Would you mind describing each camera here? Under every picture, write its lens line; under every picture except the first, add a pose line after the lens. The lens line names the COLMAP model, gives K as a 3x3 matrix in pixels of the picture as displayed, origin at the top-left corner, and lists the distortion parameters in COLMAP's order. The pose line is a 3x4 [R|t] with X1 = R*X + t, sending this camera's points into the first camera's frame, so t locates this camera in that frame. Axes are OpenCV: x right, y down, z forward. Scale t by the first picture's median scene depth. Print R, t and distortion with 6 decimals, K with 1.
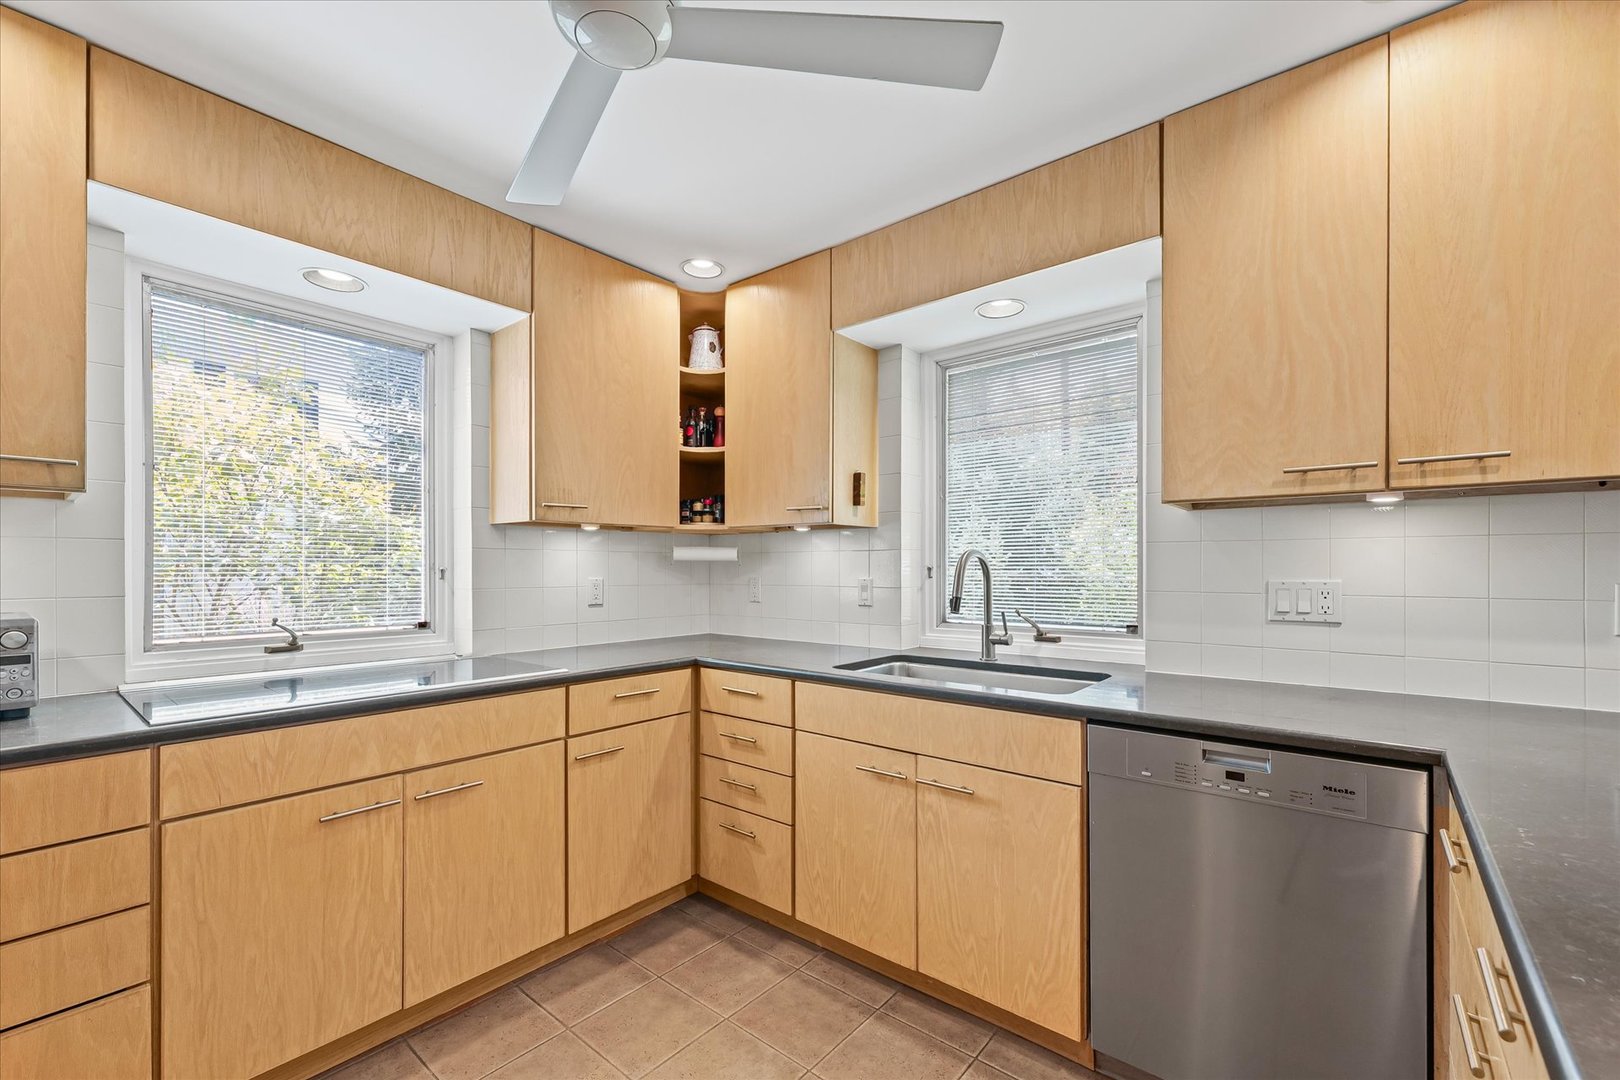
lens RADIAL K [[680.6, 0, 821.0], [0, 680.6, 554.2], [0, 0, 1]] dist [-0.000004, 0.000112]
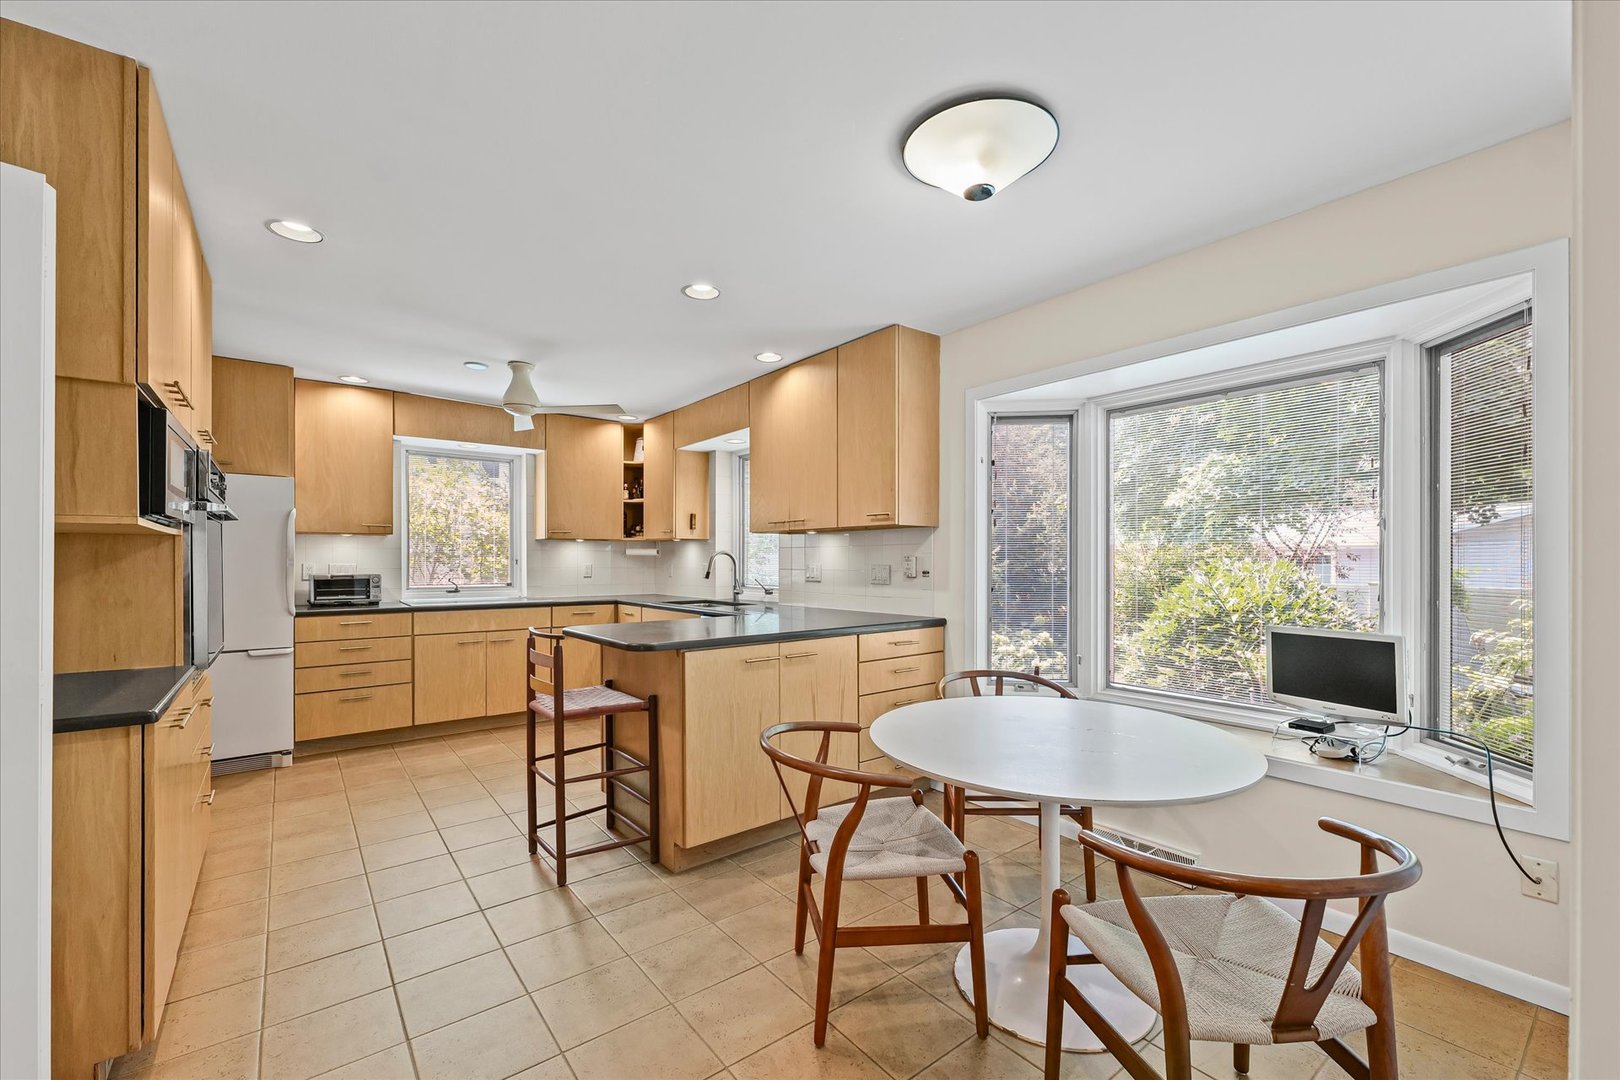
lens RADIAL K [[644.6, 0, 801.4], [0, 644.6, 550.9], [0, 0, 1]] dist [-0.001836, -0.000047]
pose [[0.977871, -0.001480, -0.209205, 0.796118], [0.002529, 0.999986, 0.004744, -0.013797], [0.209195, -0.005168, 0.977860, -0.868587]]
